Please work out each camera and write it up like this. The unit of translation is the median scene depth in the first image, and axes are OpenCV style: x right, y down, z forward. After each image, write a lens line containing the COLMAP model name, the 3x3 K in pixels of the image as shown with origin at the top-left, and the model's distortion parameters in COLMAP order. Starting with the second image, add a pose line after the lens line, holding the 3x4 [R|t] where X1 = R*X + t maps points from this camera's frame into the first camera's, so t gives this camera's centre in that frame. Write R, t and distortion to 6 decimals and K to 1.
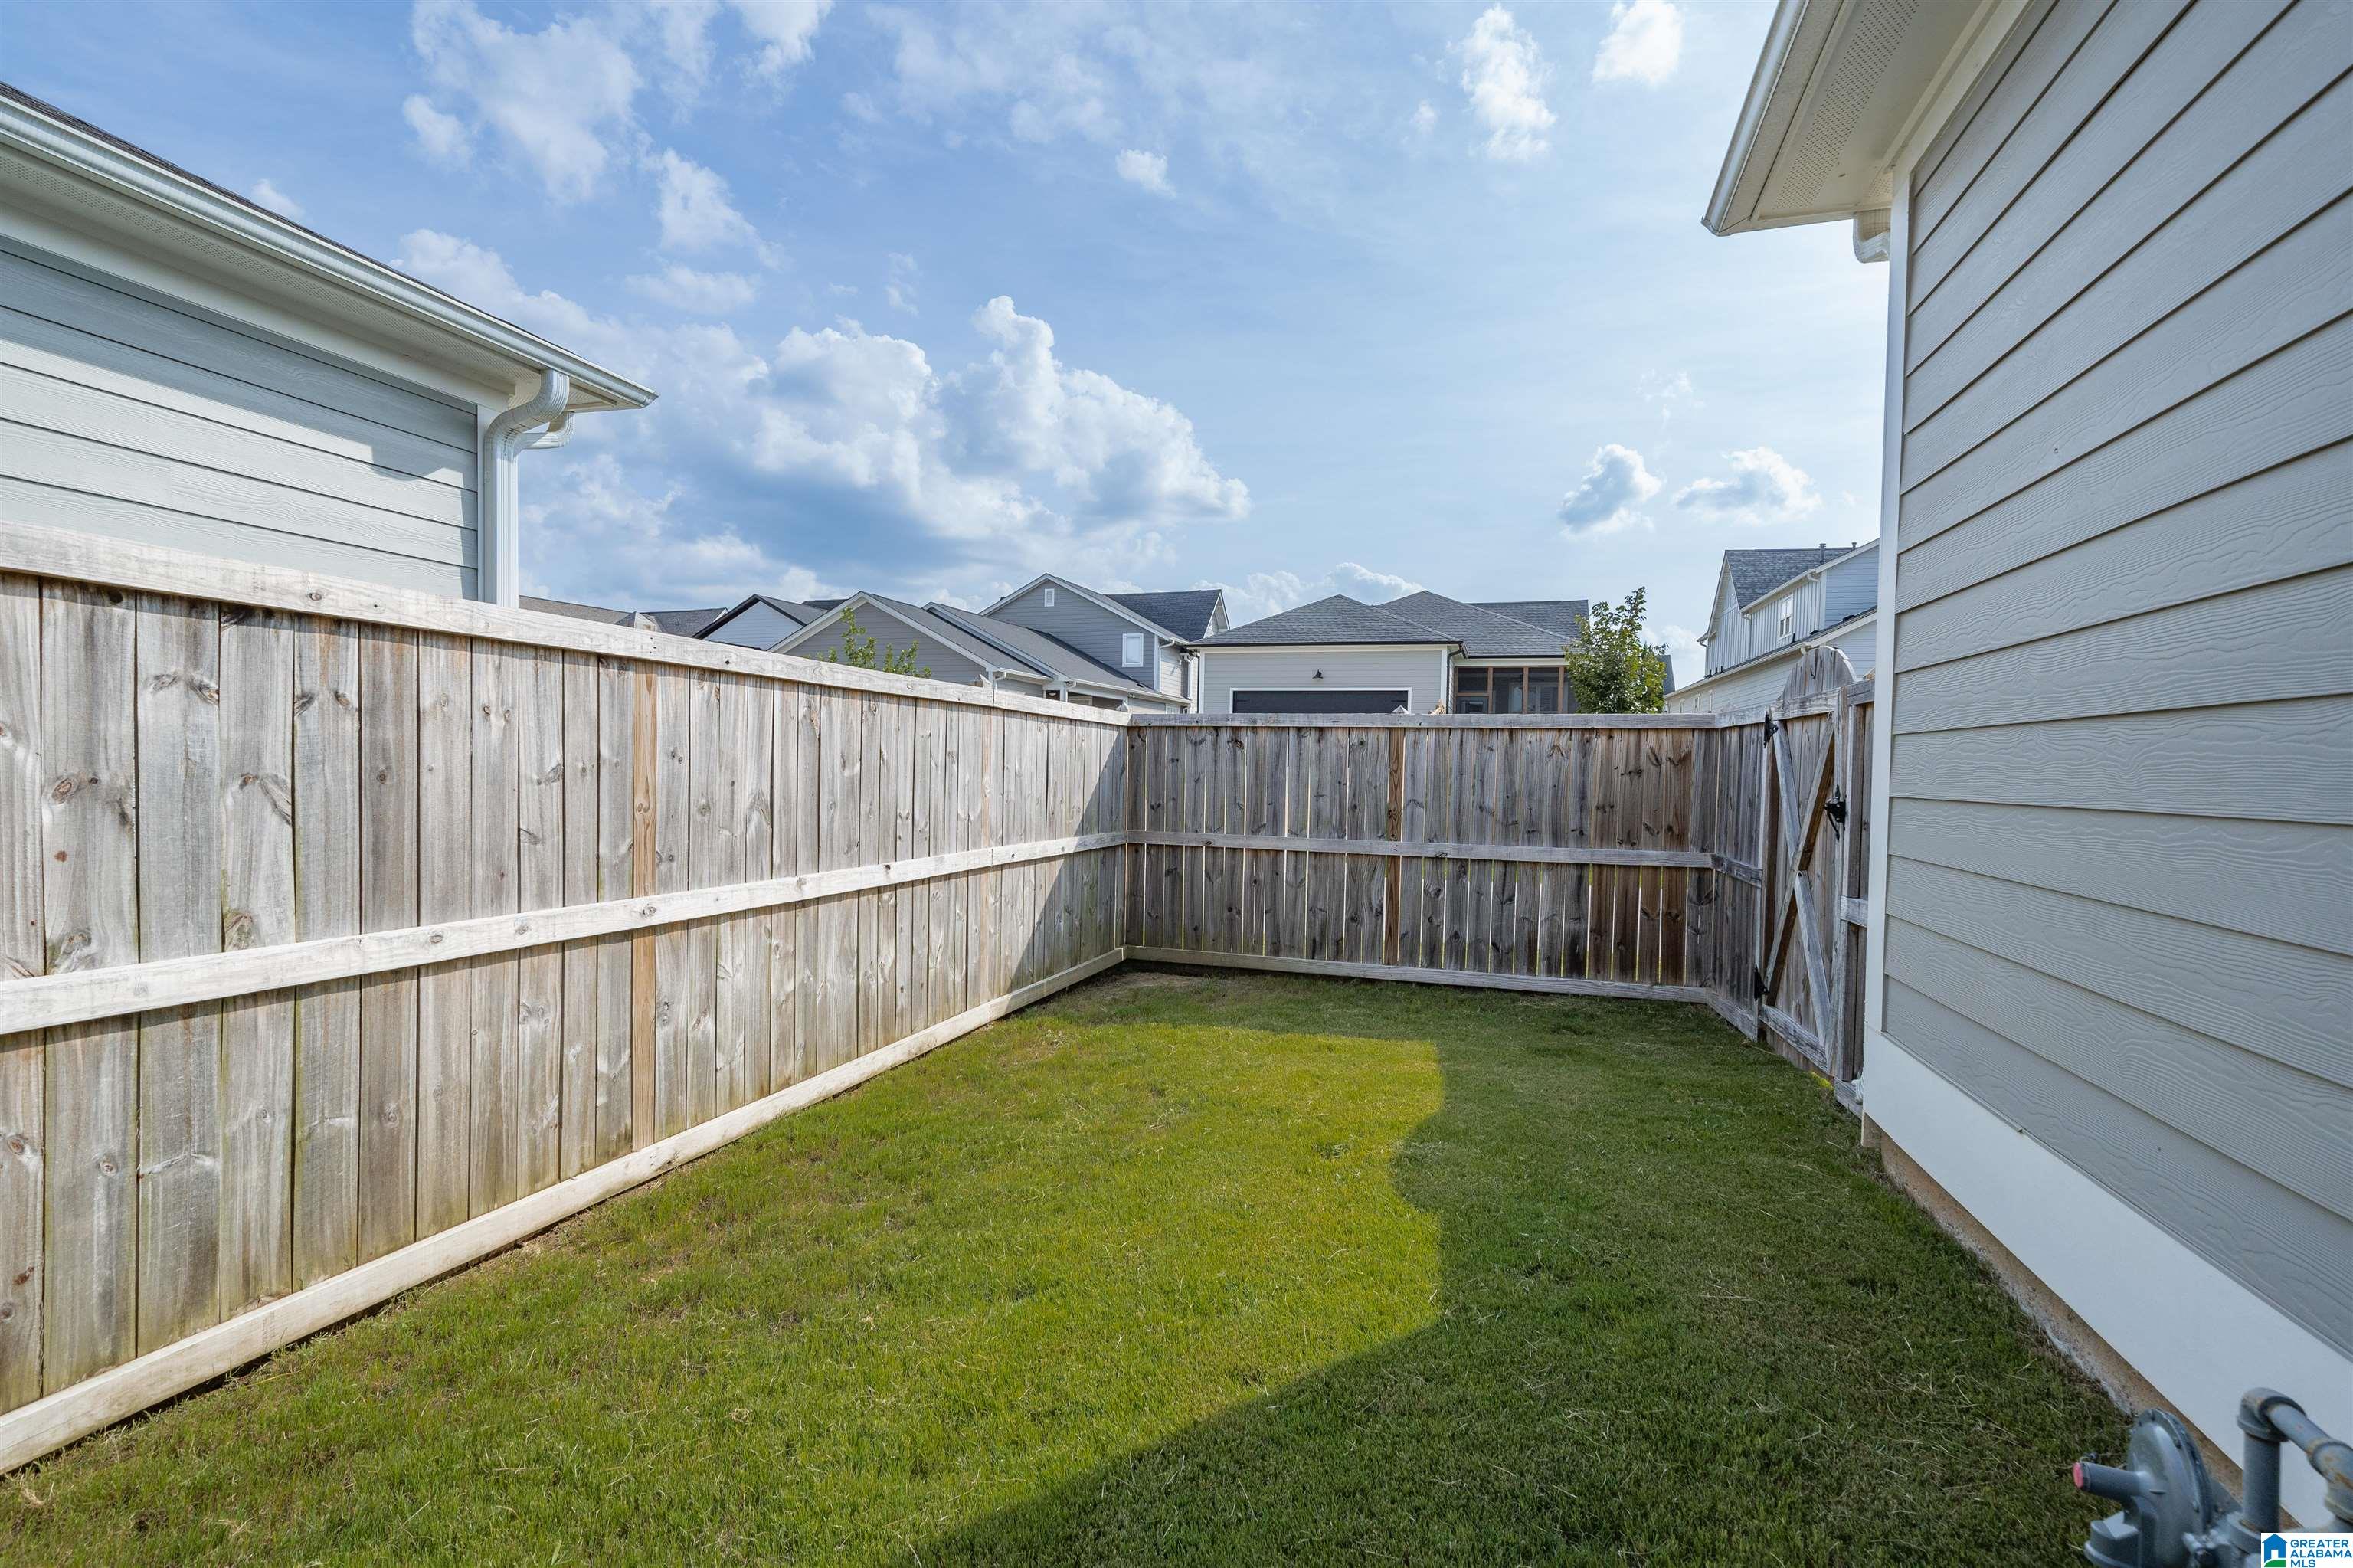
lens RADIAL K [[1071.5, 0, 1178.8], [0, 1071.5, 792.7], [0, 0, 1]] dist [-0.004006, 0.002209]
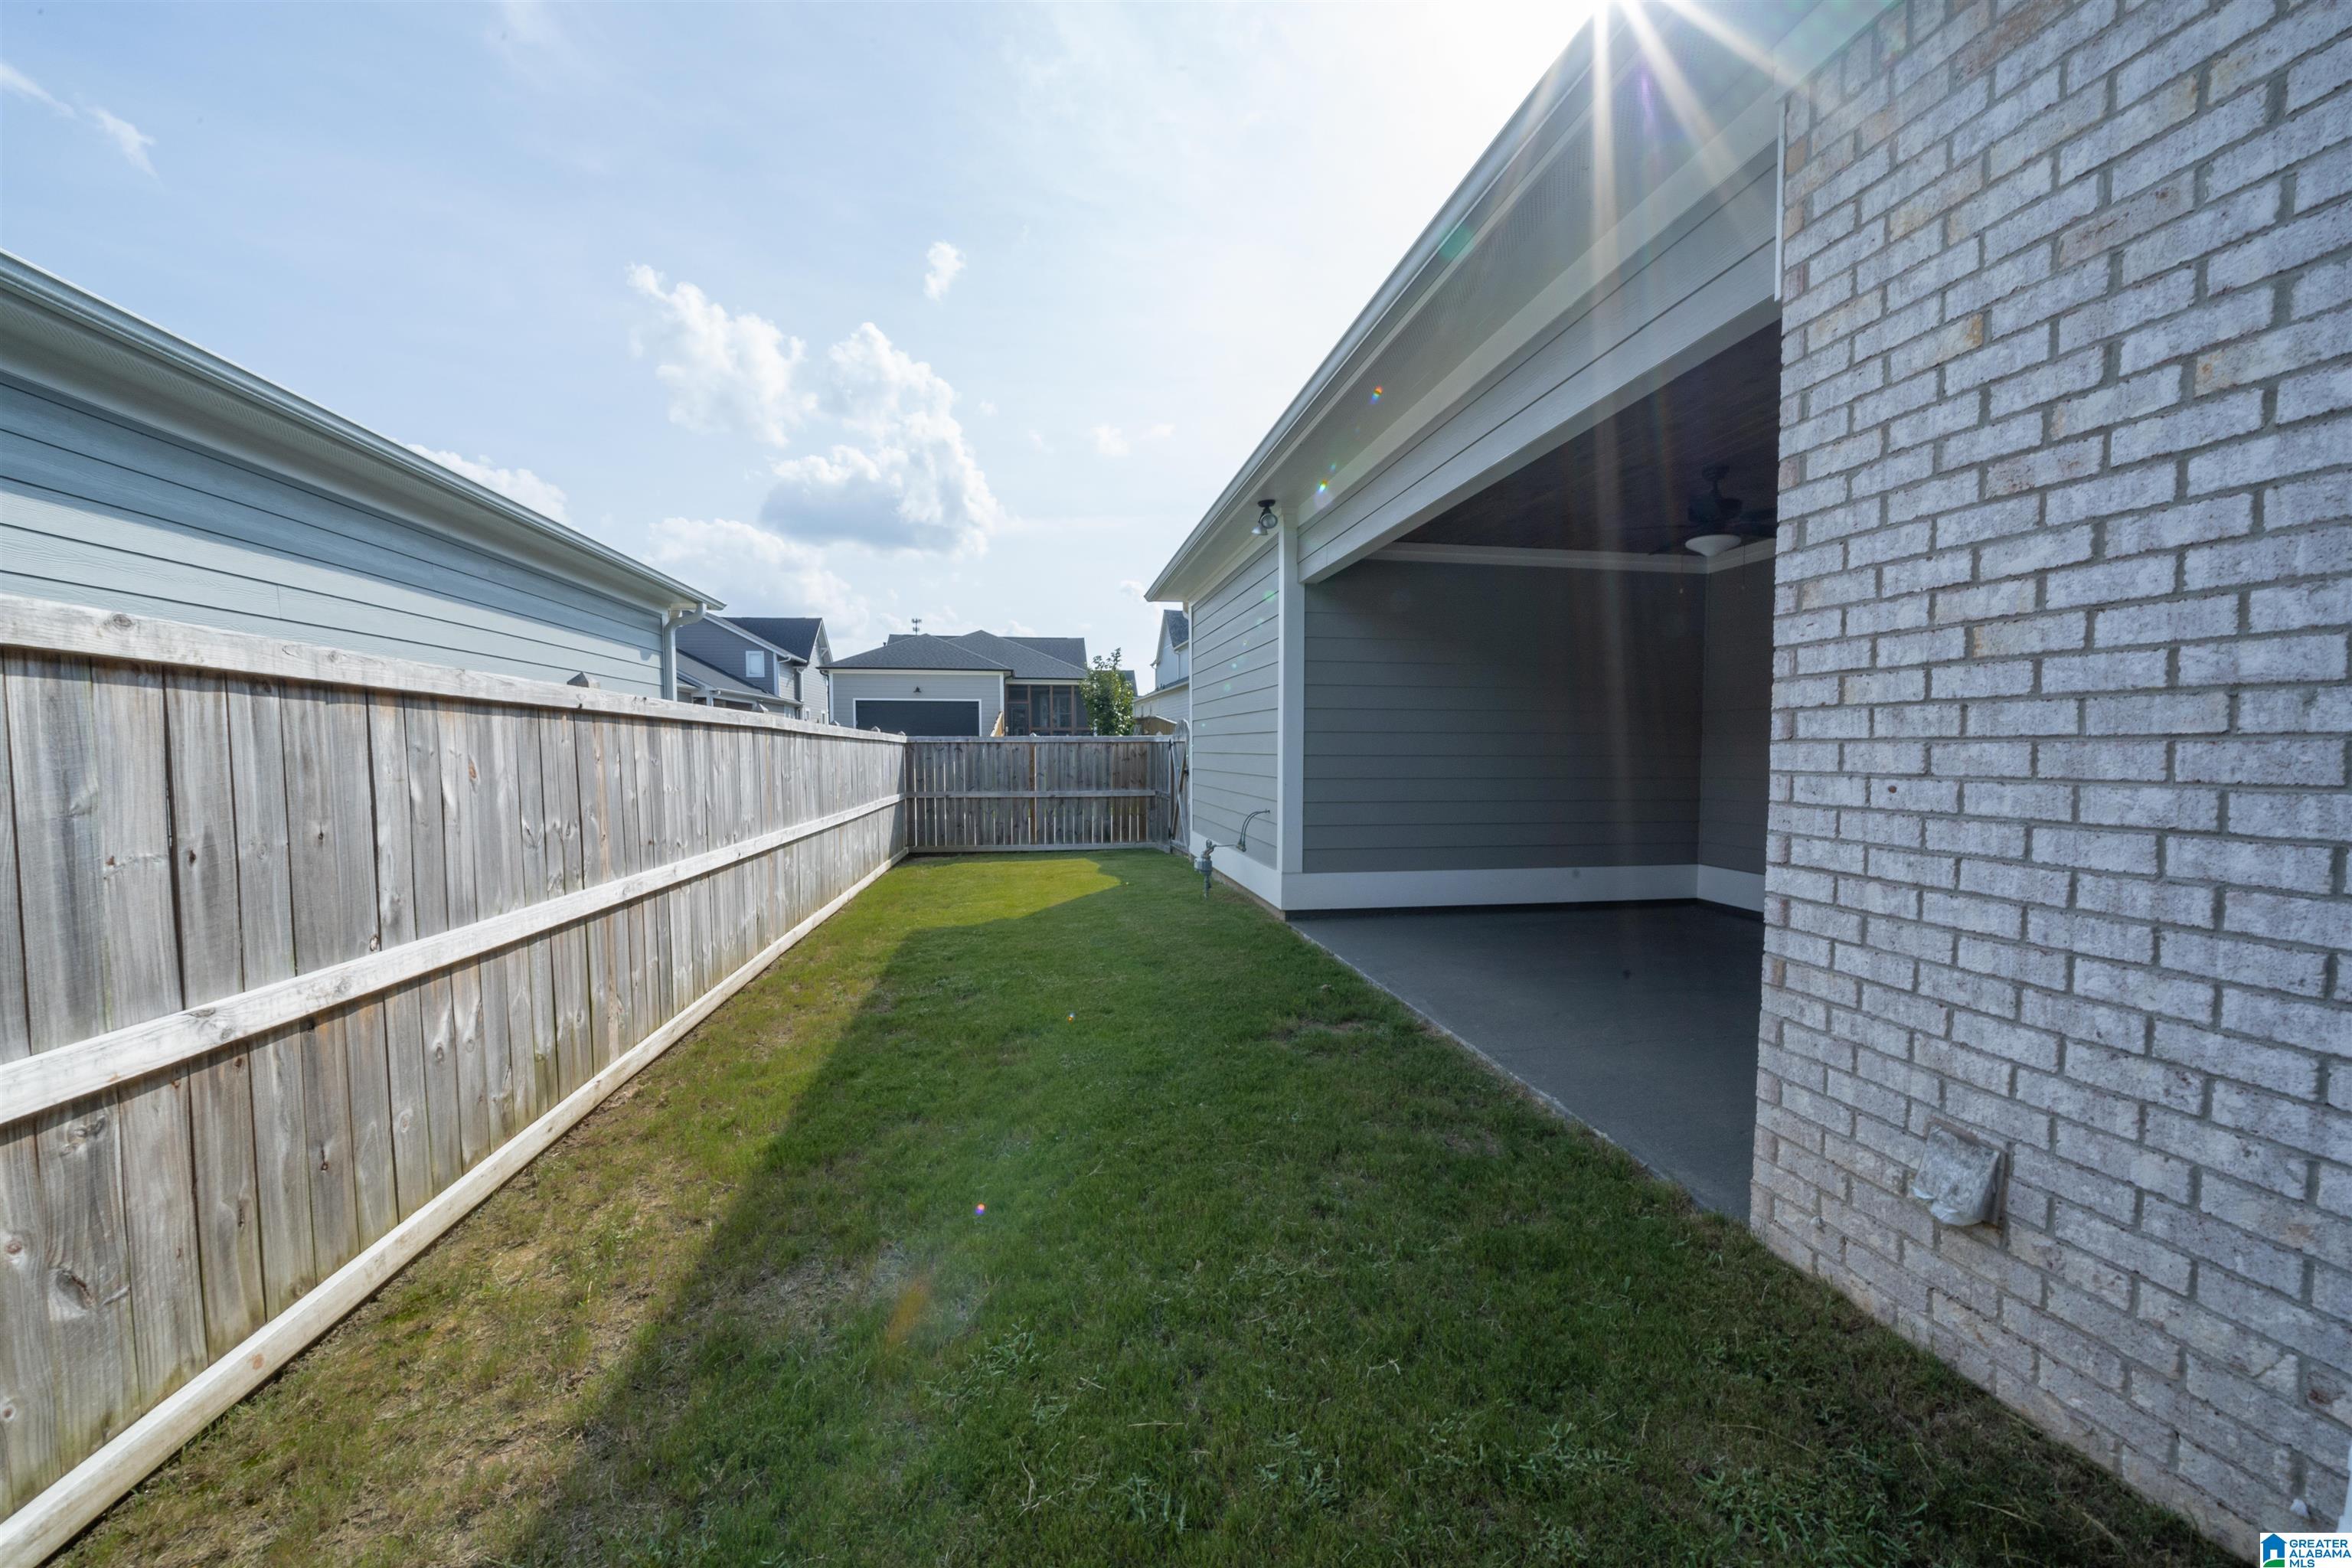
lens RADIAL K [[887.0, 0, 1171.3], [0, 887.0, 791.1], [0, 0, 1]] dist [-0.015385, -0.000199]
pose [[0.891377, -0.041927, 0.451320, -0.398245], [0.029197, 0.998956, 0.035135, -0.013777], [-0.452322, -0.018141, 0.891670, -0.852367]]
